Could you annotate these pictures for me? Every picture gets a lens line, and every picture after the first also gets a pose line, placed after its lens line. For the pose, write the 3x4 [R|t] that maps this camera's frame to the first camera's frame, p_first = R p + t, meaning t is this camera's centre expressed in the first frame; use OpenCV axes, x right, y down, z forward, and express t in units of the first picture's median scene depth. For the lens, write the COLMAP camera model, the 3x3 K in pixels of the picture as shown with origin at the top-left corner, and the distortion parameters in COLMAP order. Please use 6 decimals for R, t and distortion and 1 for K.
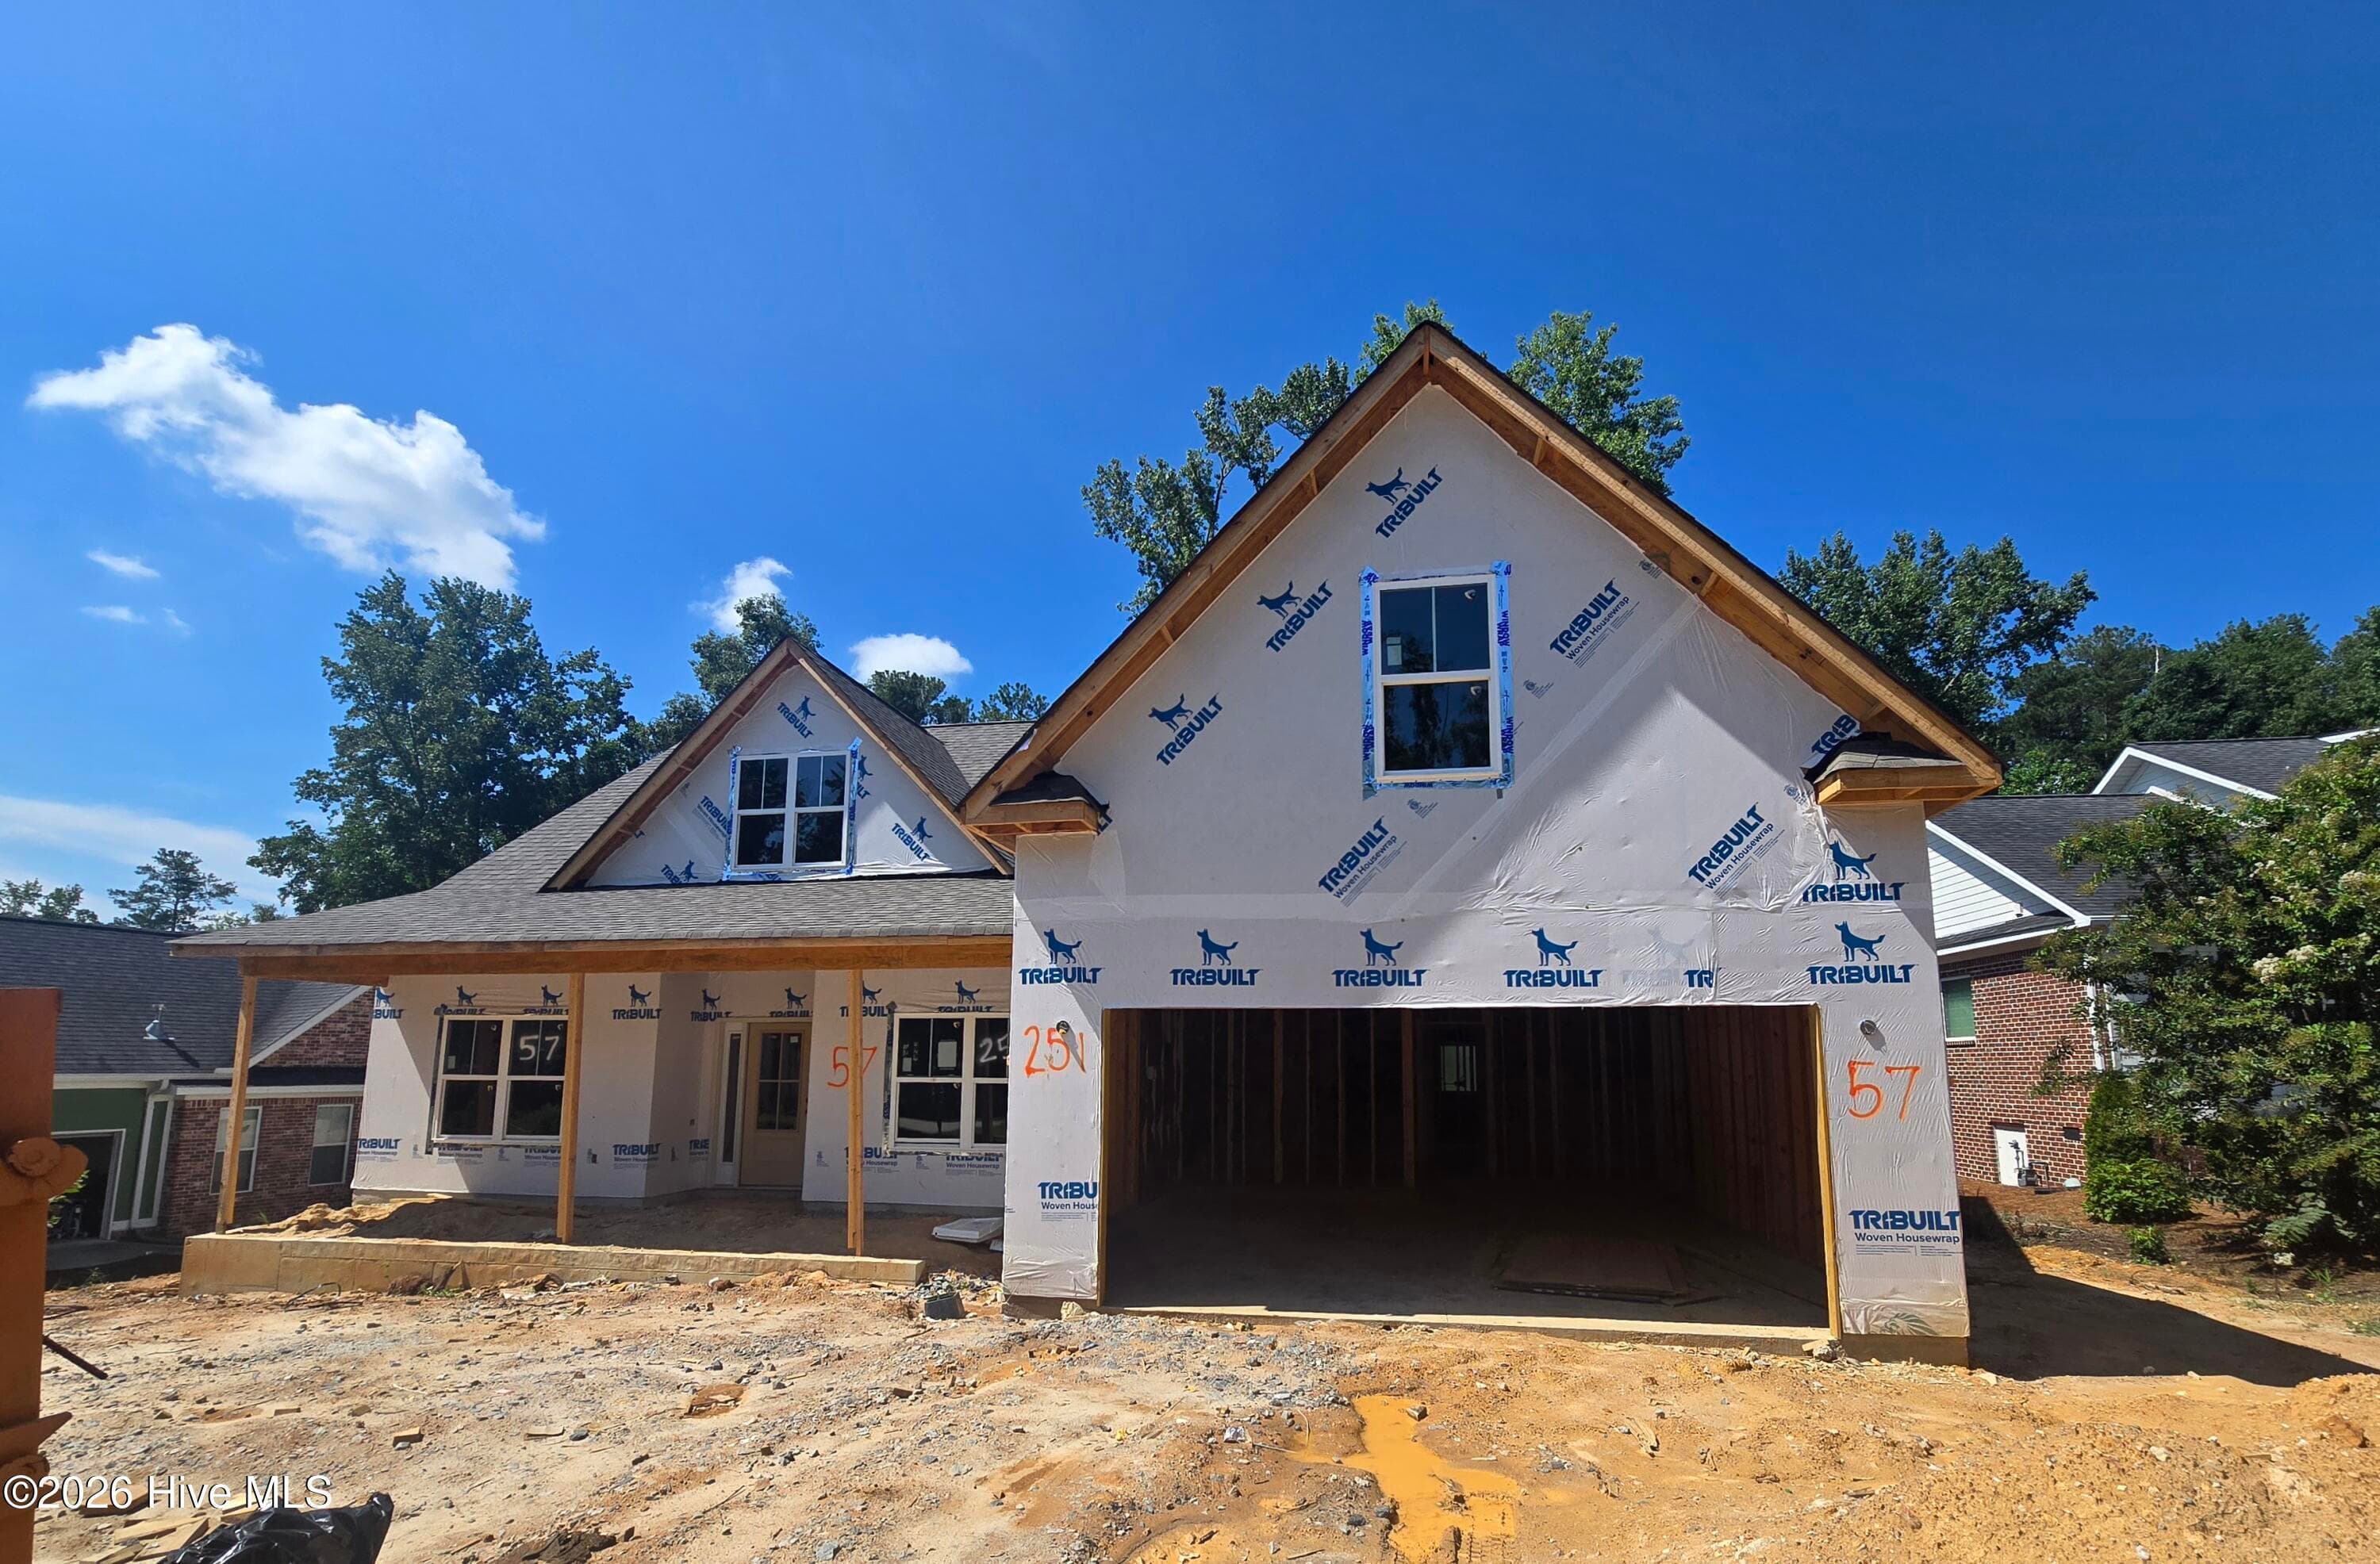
lens RADIAL K [[1061.8, 0, 1213.7], [0, 1061.8, 909.8], [0, 0, 1]] dist [-0.004214, -0.000371]
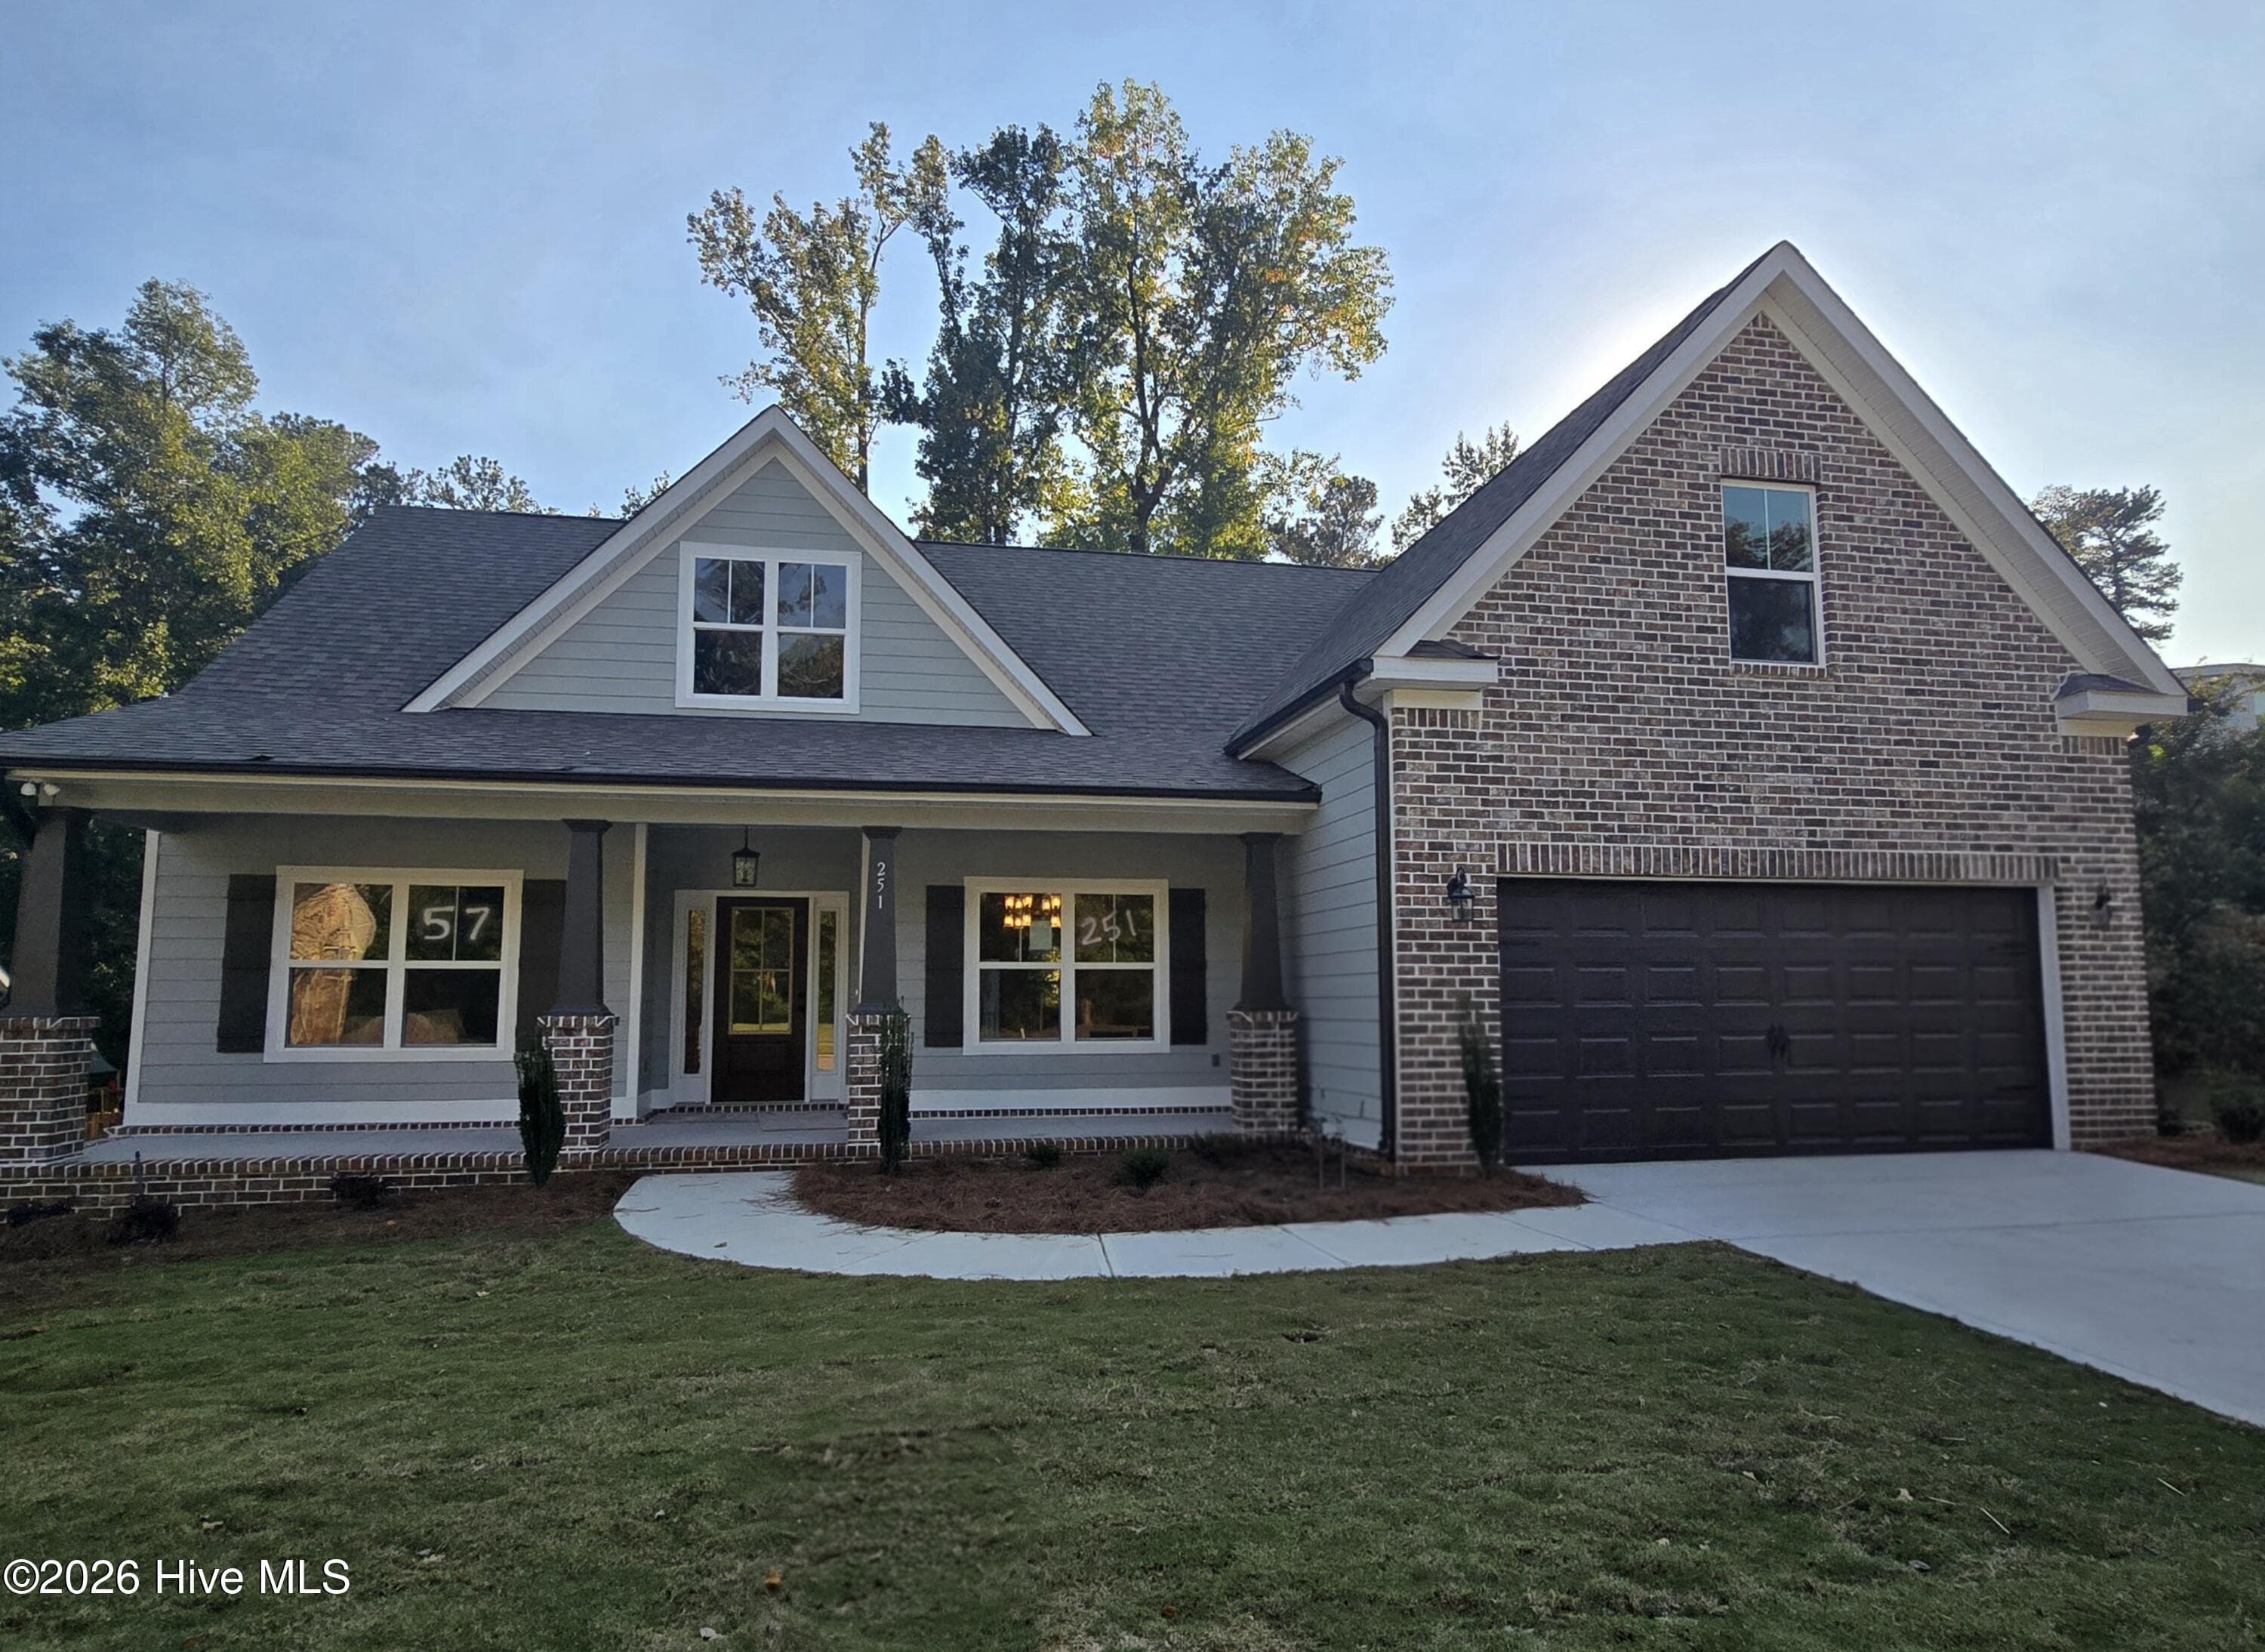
lens RADIAL K [[1327.6, 0, 1133.4], [0, 1327.6, 844.5], [0, 0, 1]] dist [-0.002376, 0.000022]
pose [[0.932760, 0.035319, 0.358763, -0.832810], [-0.046770, 0.998634, 0.023287, 0.051265], [-0.357451, -0.038500, 0.933138, -0.035106]]
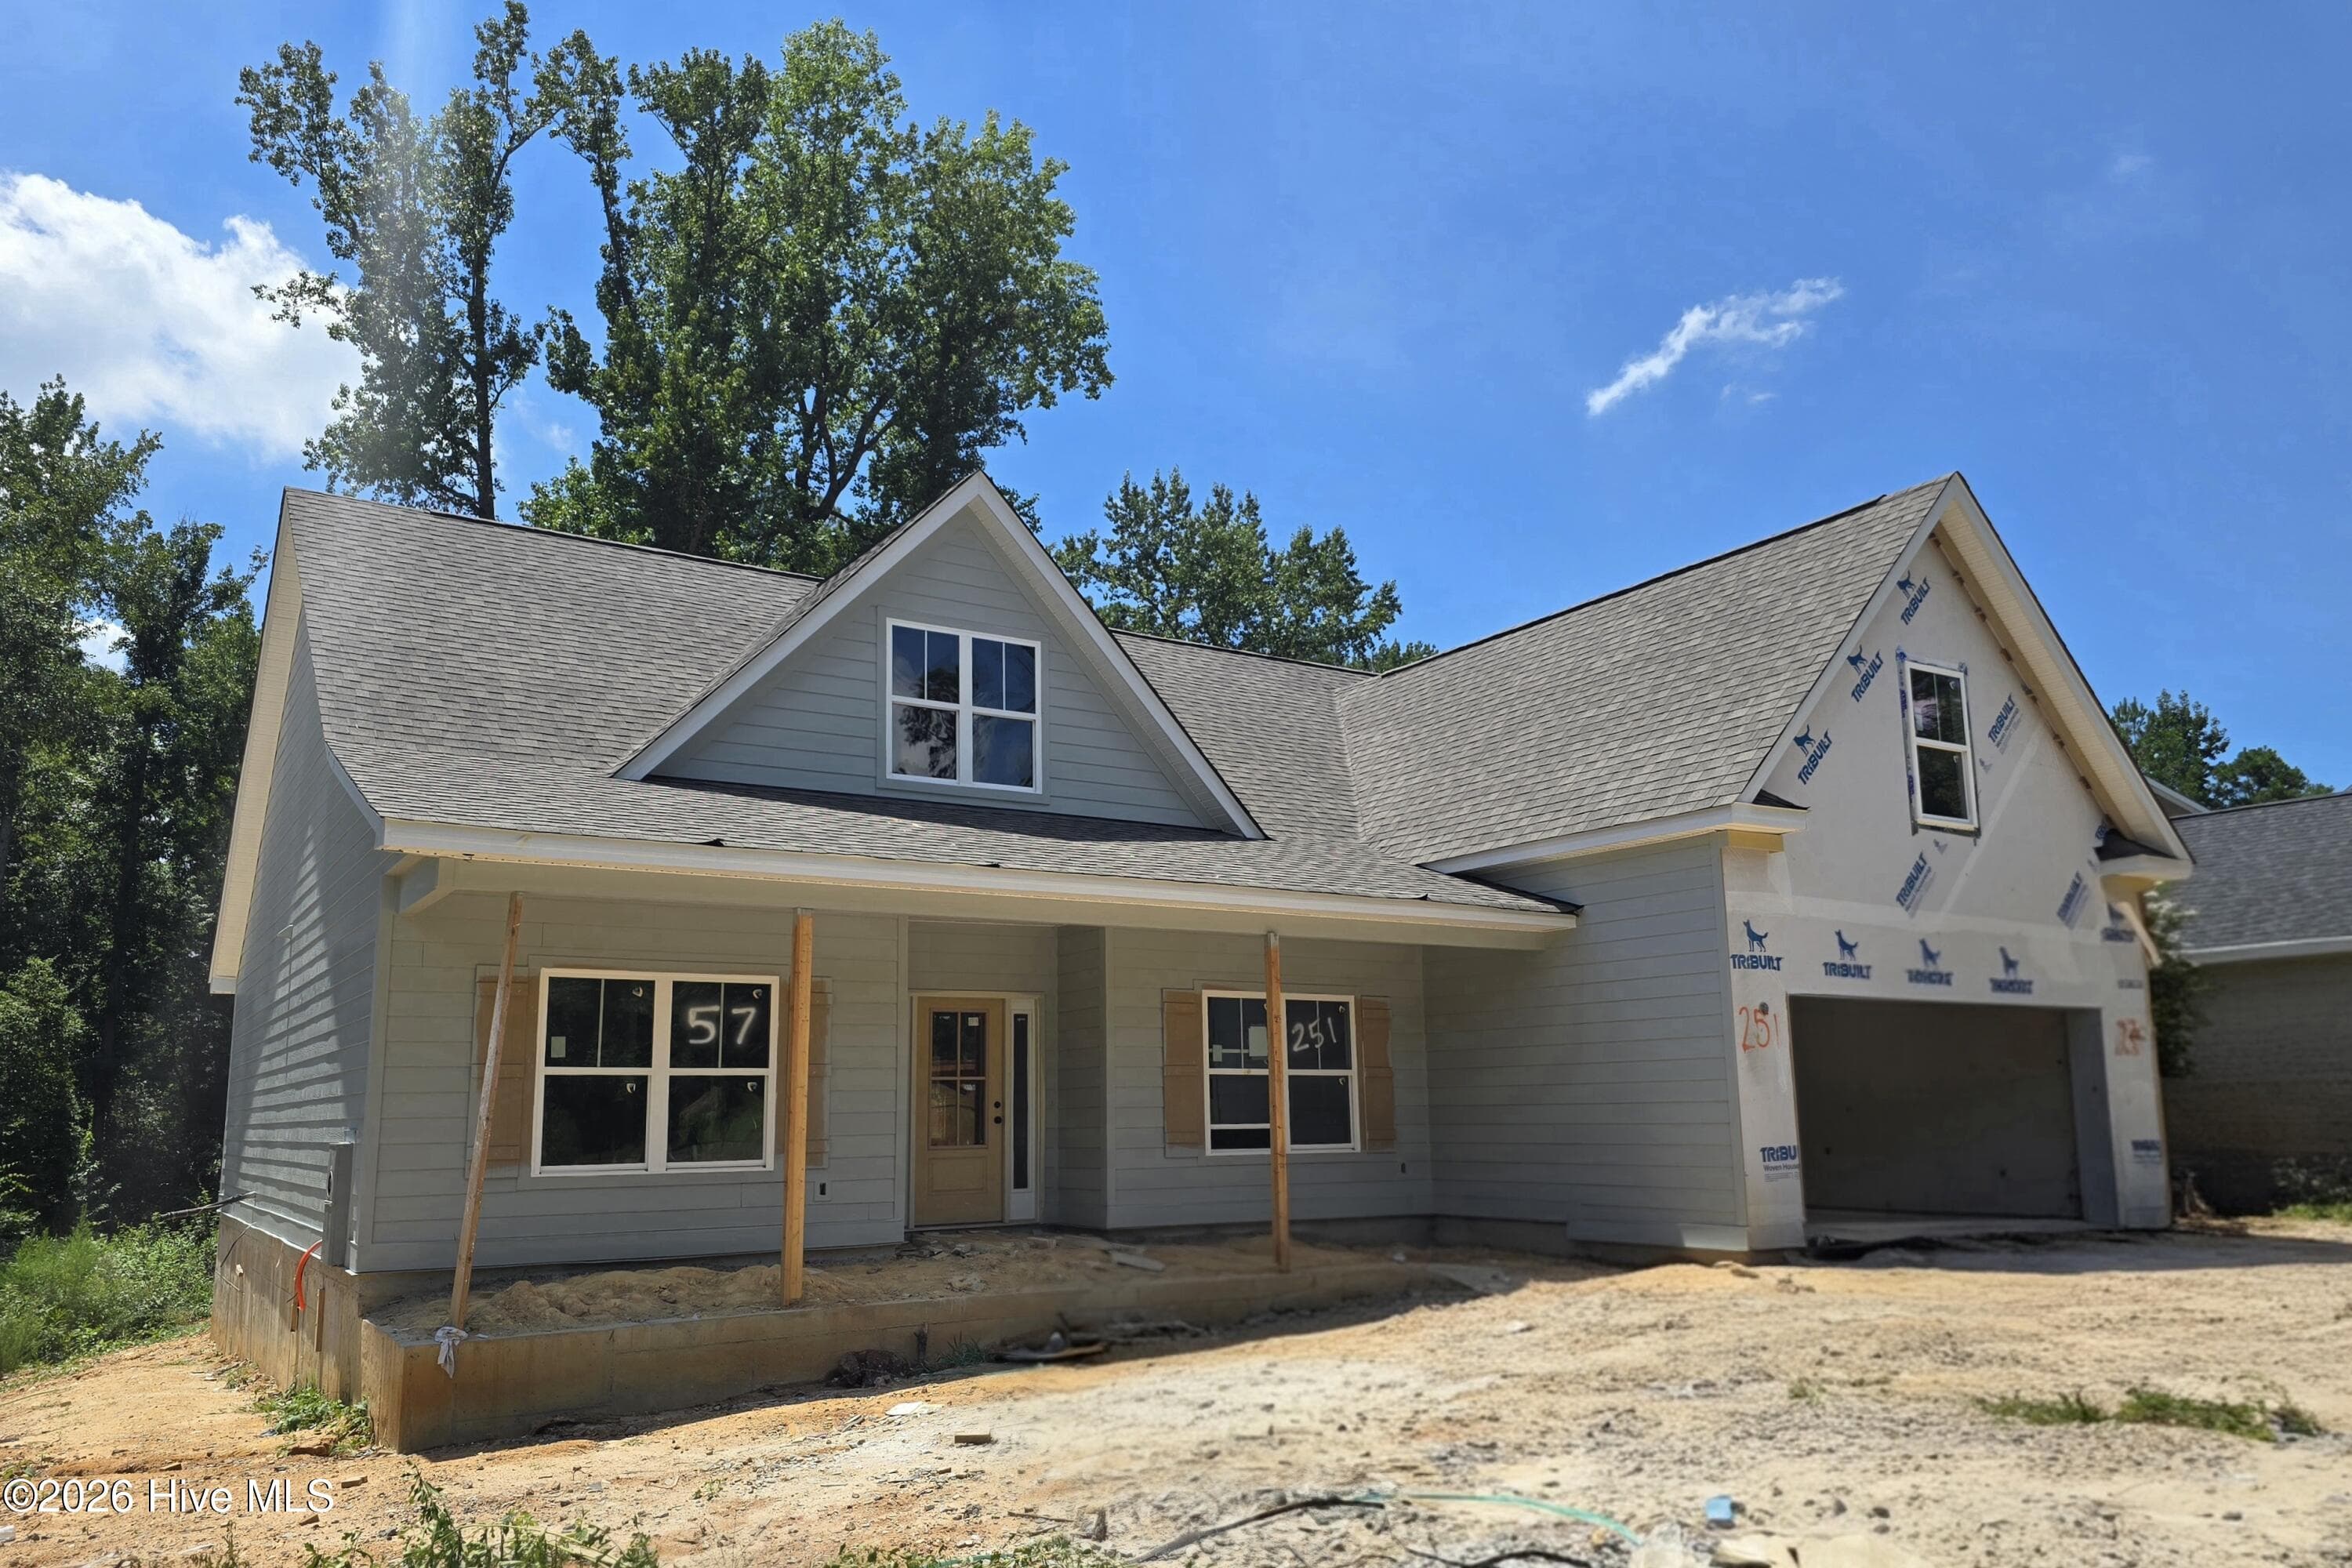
lens RADIAL K [[1659.4, 0, 1123.9], [0, 1659.4, 833.1], [0, 0, 1]] dist [0.090007, -0.108139]
pose [[0.747947, 0.099697, 0.656229, -1.780904], [-0.082323, 0.994955, -0.057330, 0.081264], [-0.658634, -0.011143, 0.752381, 0.111793]]
